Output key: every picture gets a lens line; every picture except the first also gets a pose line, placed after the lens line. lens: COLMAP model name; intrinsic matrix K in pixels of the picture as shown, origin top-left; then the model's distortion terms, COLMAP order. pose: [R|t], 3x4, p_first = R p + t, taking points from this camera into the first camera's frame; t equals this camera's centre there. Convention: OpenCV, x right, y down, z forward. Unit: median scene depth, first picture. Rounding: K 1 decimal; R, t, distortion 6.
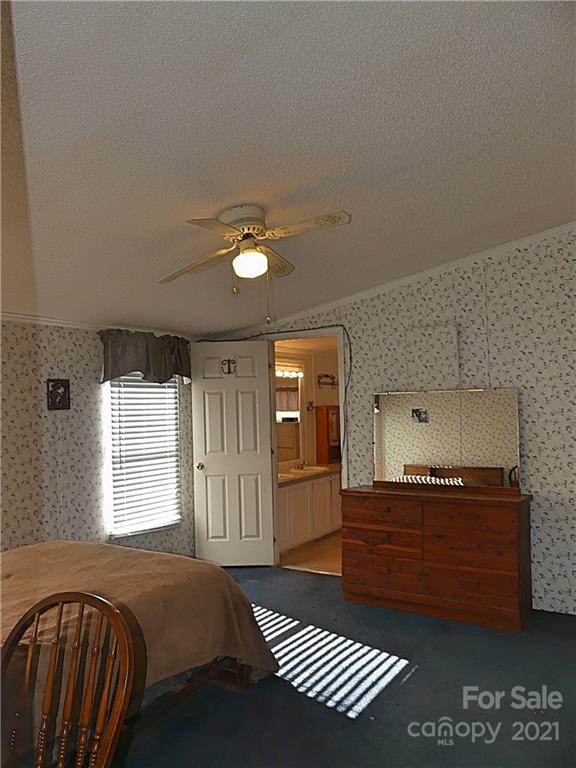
lens RADIAL K [[571.6, 0, 288.0], [0, 571.6, 384.0], [0, 0, 1]] dist [-0.018377, 0.002878]
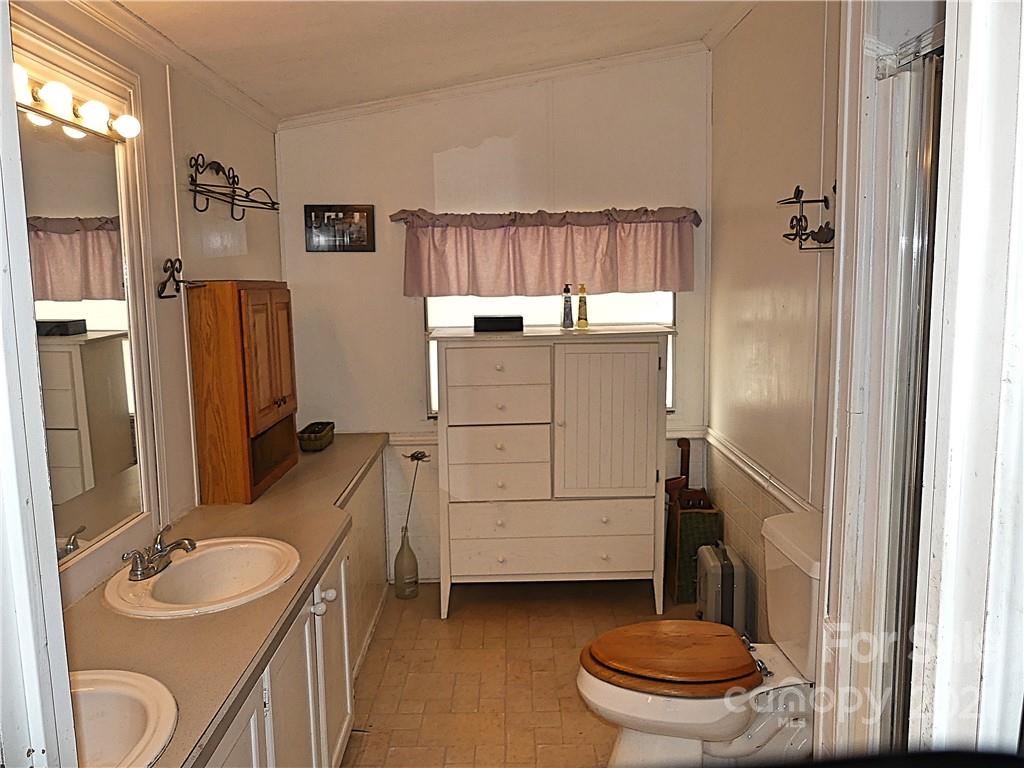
lens RADIAL K [[762.1, 0, 512.0], [0, 762.1, 384.0], [0, 0, 1]] dist [-0.018377, 0.002878]
pose [[-0.562159, -0.077581, 0.823382, -0.303519], [-0.024413, 0.996713, 0.077245, 0.054617], [-0.826669, 0.023322, -0.562205, 1.073277]]
